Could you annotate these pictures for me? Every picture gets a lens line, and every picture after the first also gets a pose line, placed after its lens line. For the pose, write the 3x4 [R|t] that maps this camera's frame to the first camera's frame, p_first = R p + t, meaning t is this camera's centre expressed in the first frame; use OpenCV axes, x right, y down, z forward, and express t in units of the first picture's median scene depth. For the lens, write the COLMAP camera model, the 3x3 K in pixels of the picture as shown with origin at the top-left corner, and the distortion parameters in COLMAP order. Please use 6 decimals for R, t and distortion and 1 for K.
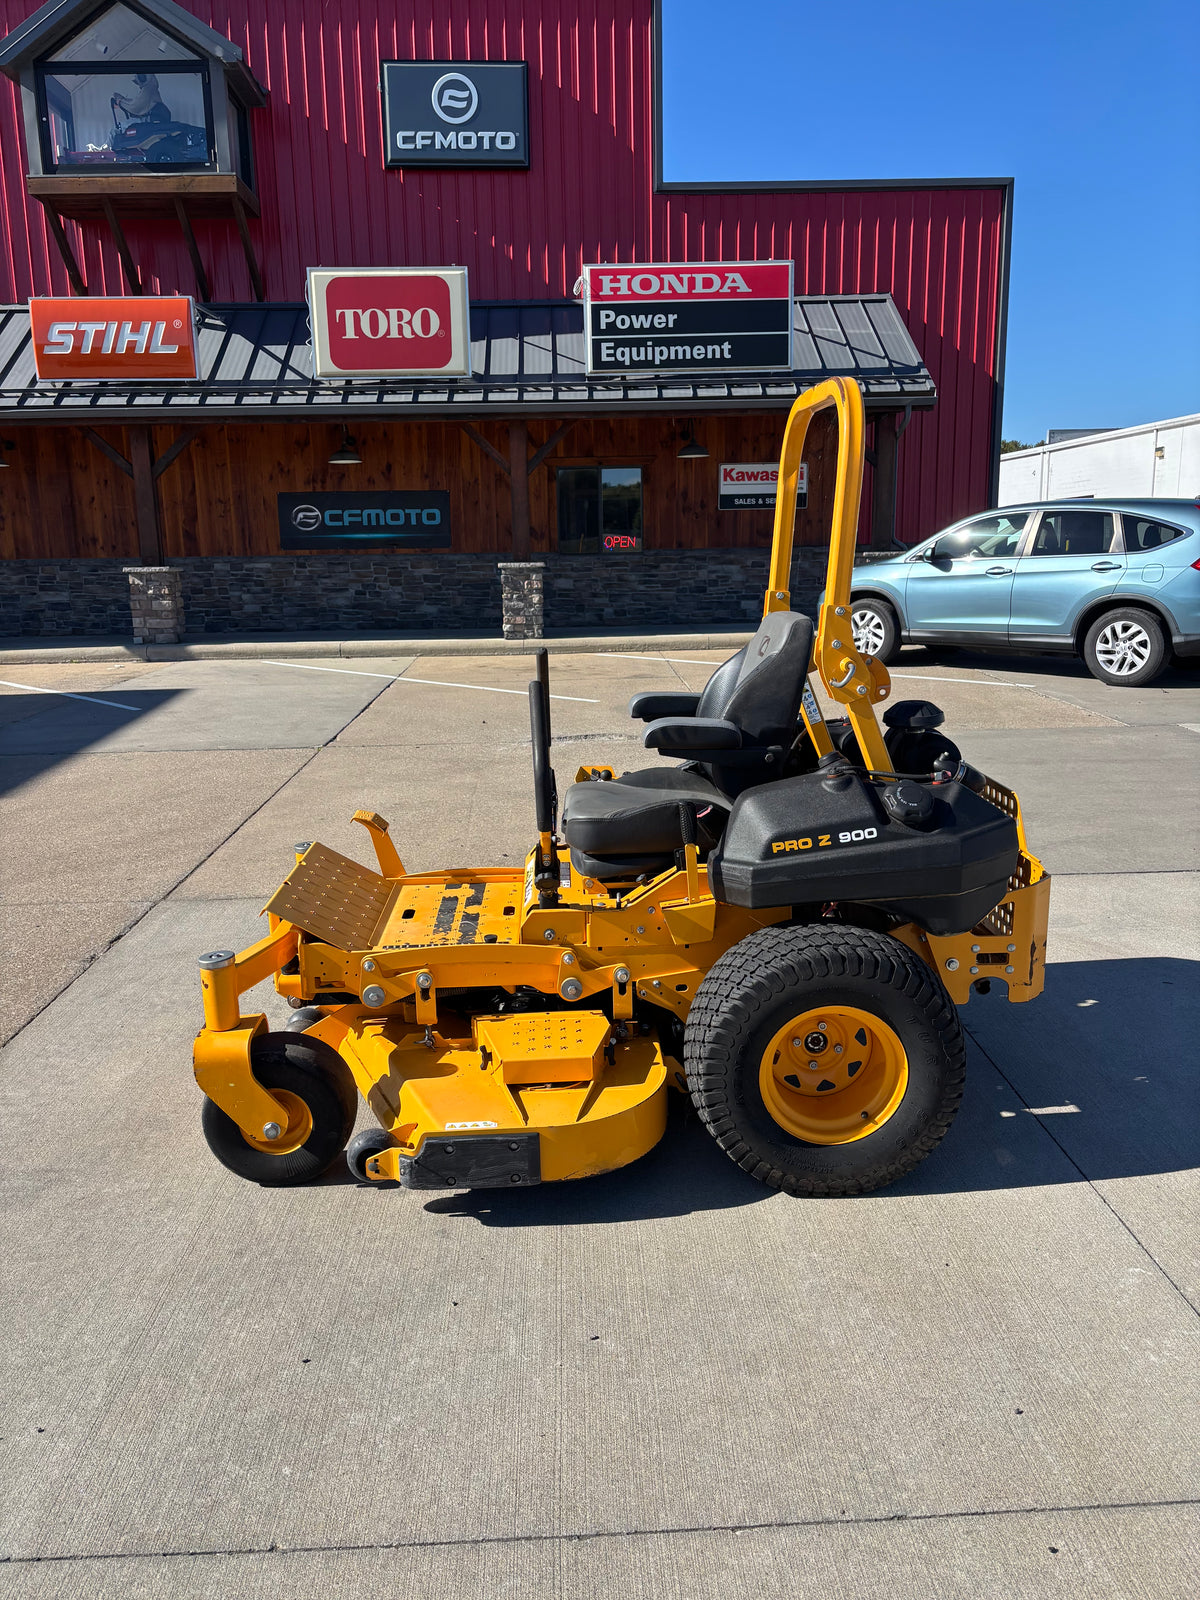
lens RADIAL K [[1202.1, 0, 596.7], [0, 1202.1, 814.9], [0, 0, 1]] dist [0.046708, -0.047968]
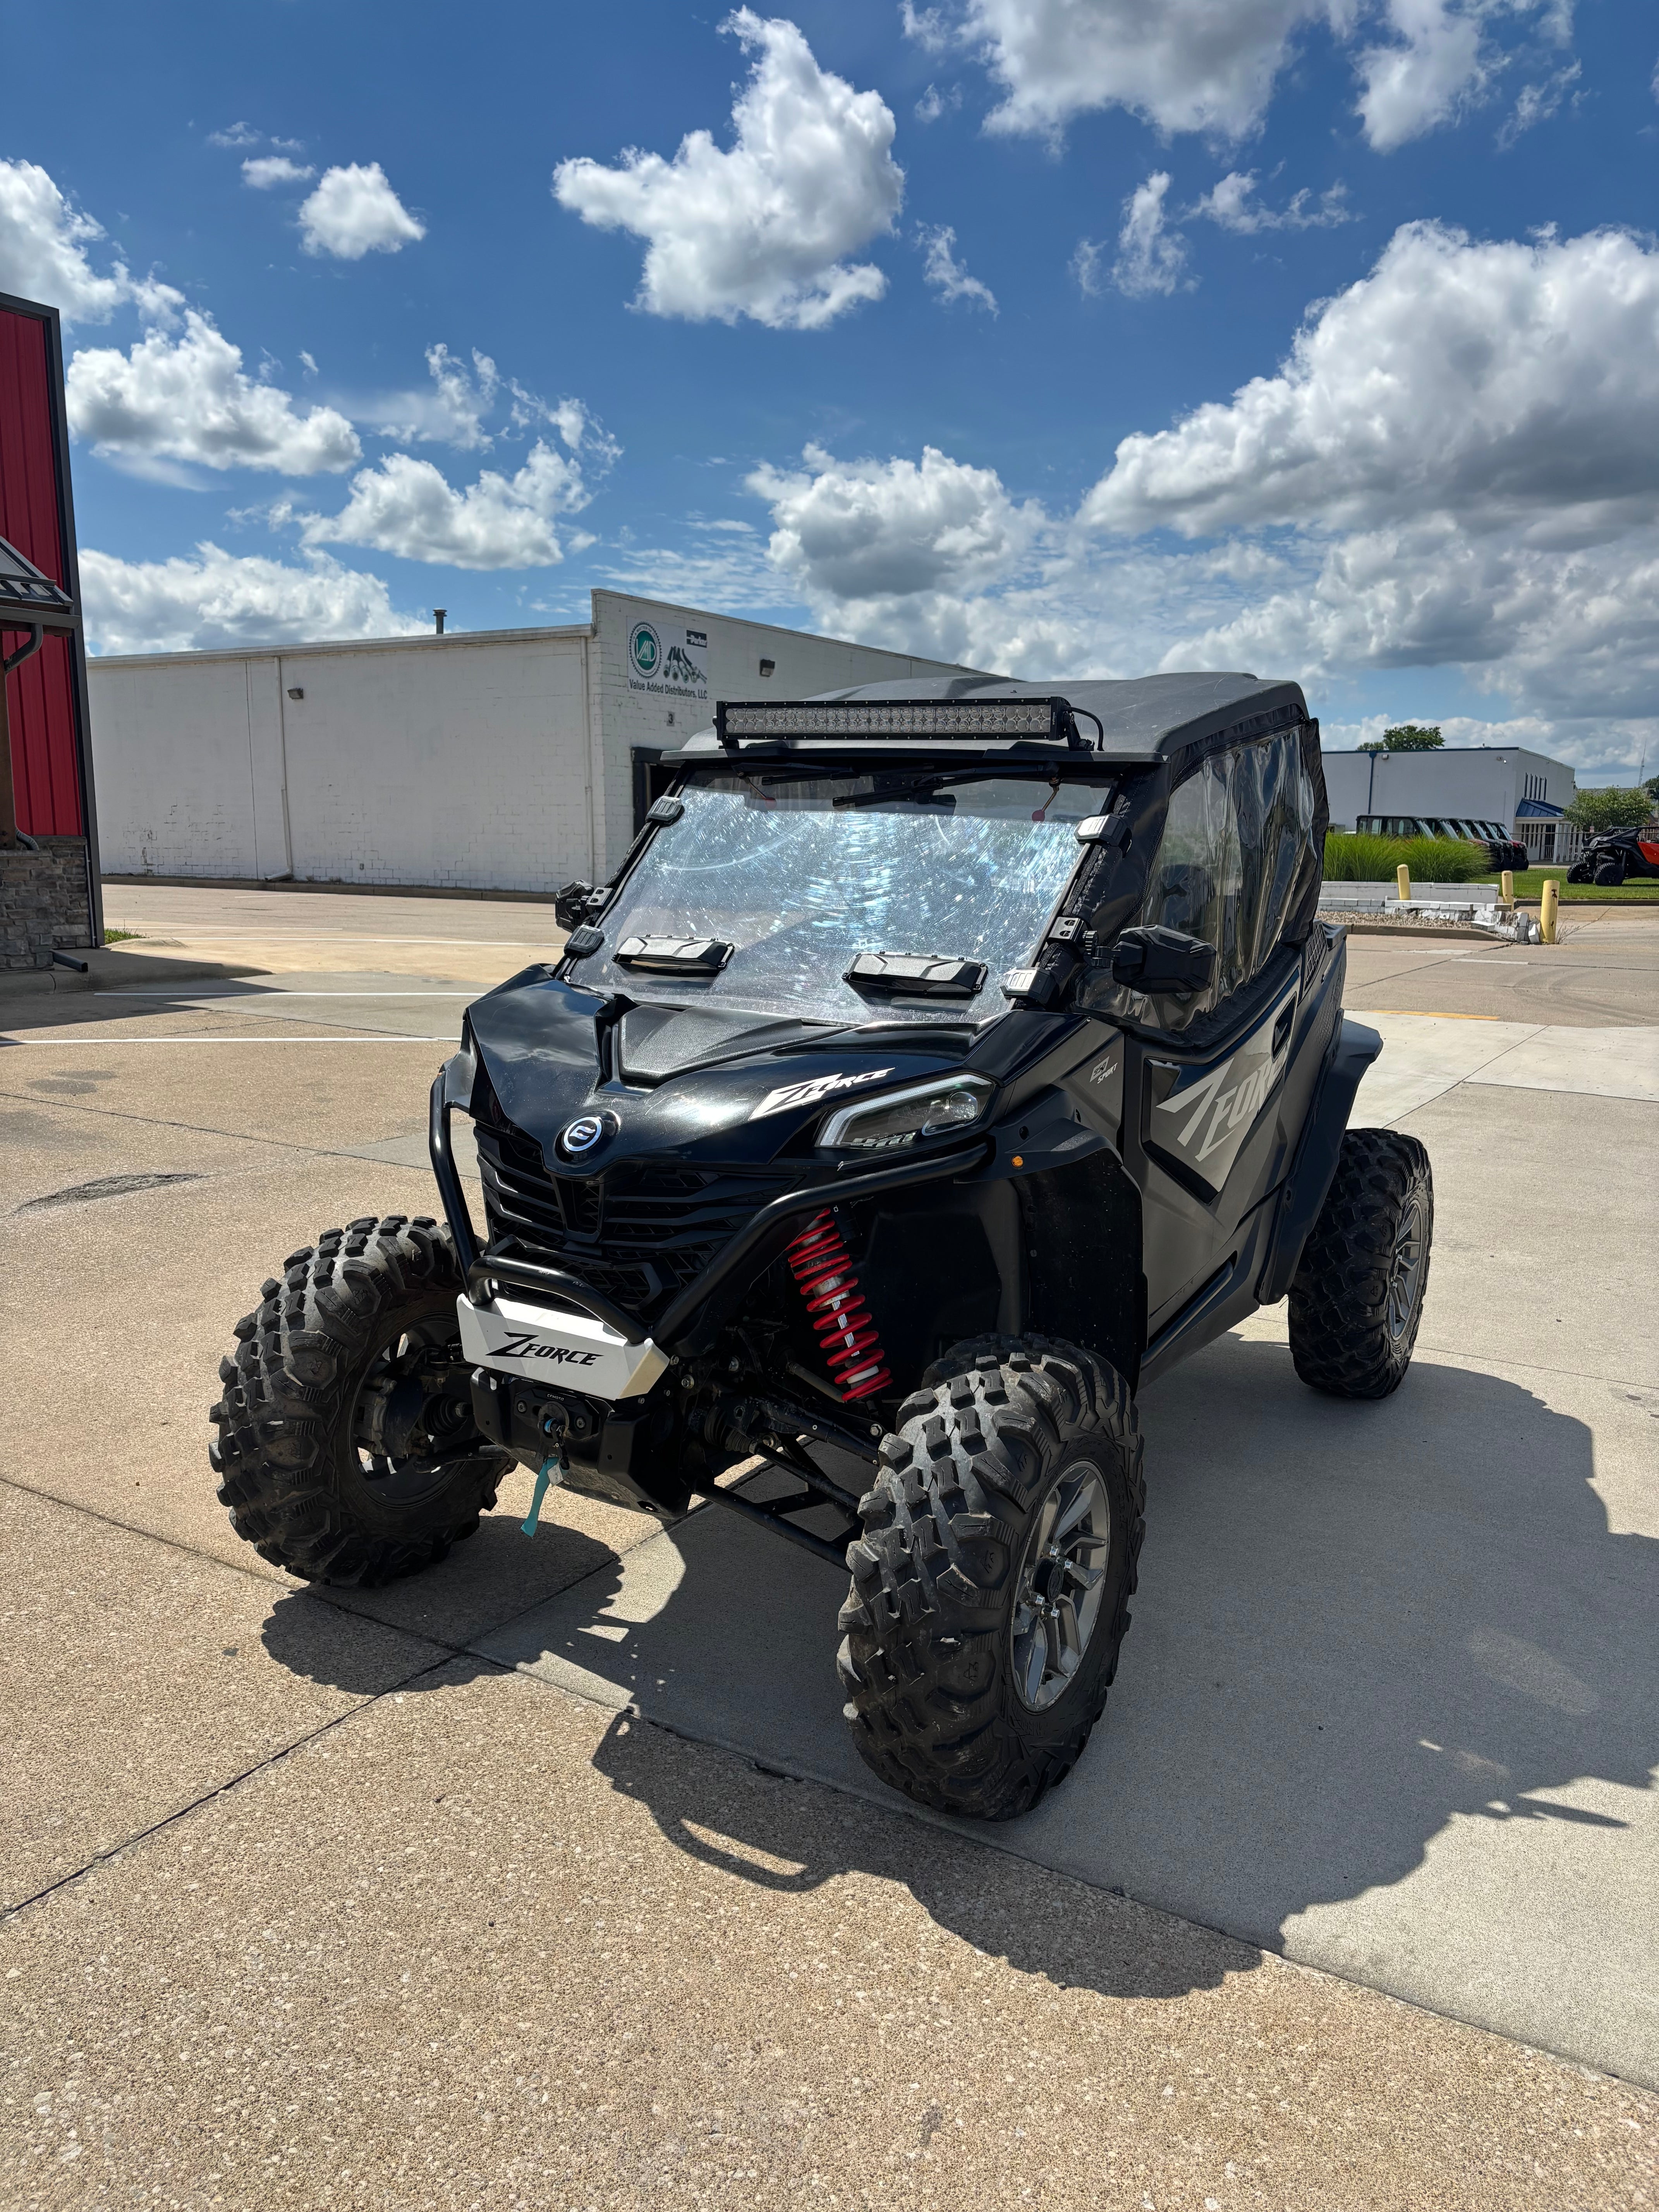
lens RADIAL K [[1661.9, 0, 829.1], [0, 1661.9, 1114.5], [0, 0, 1]] dist [0.046708, -0.047968]
pose [[0.549108, -0.115832, 0.827686, -0.277216], [0.163759, 0.986064, 0.029355, -0.041206], [-0.819551, 0.119422, 0.560424, 0.193291]]
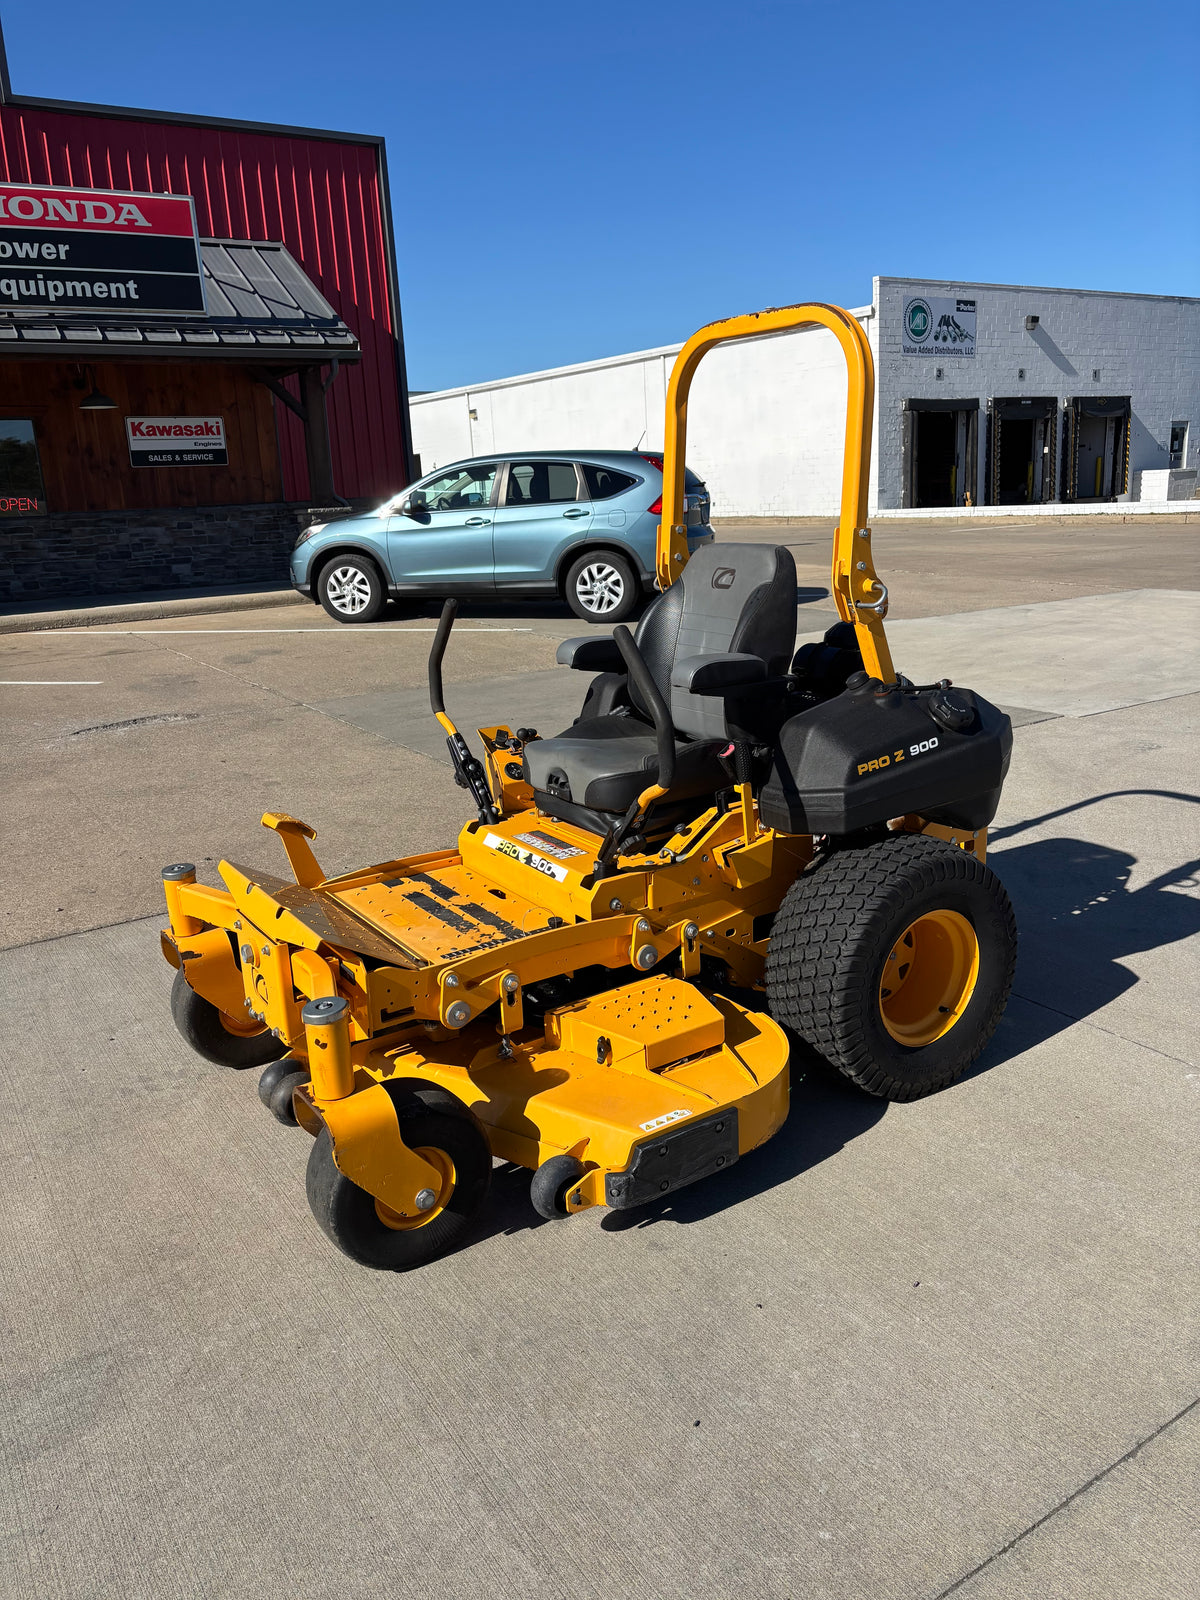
lens RADIAL K [[1202.1, 0, 589.1], [0, 1202.1, 801.5], [0, 0, 1]] dist [0.046708, -0.047968]
pose [[0.857585, -0.150934, 0.491699, -0.105453], [0.141529, 0.988318, 0.056535, -0.006917], [-0.494488, 0.021106, 0.868928, 0.045254]]
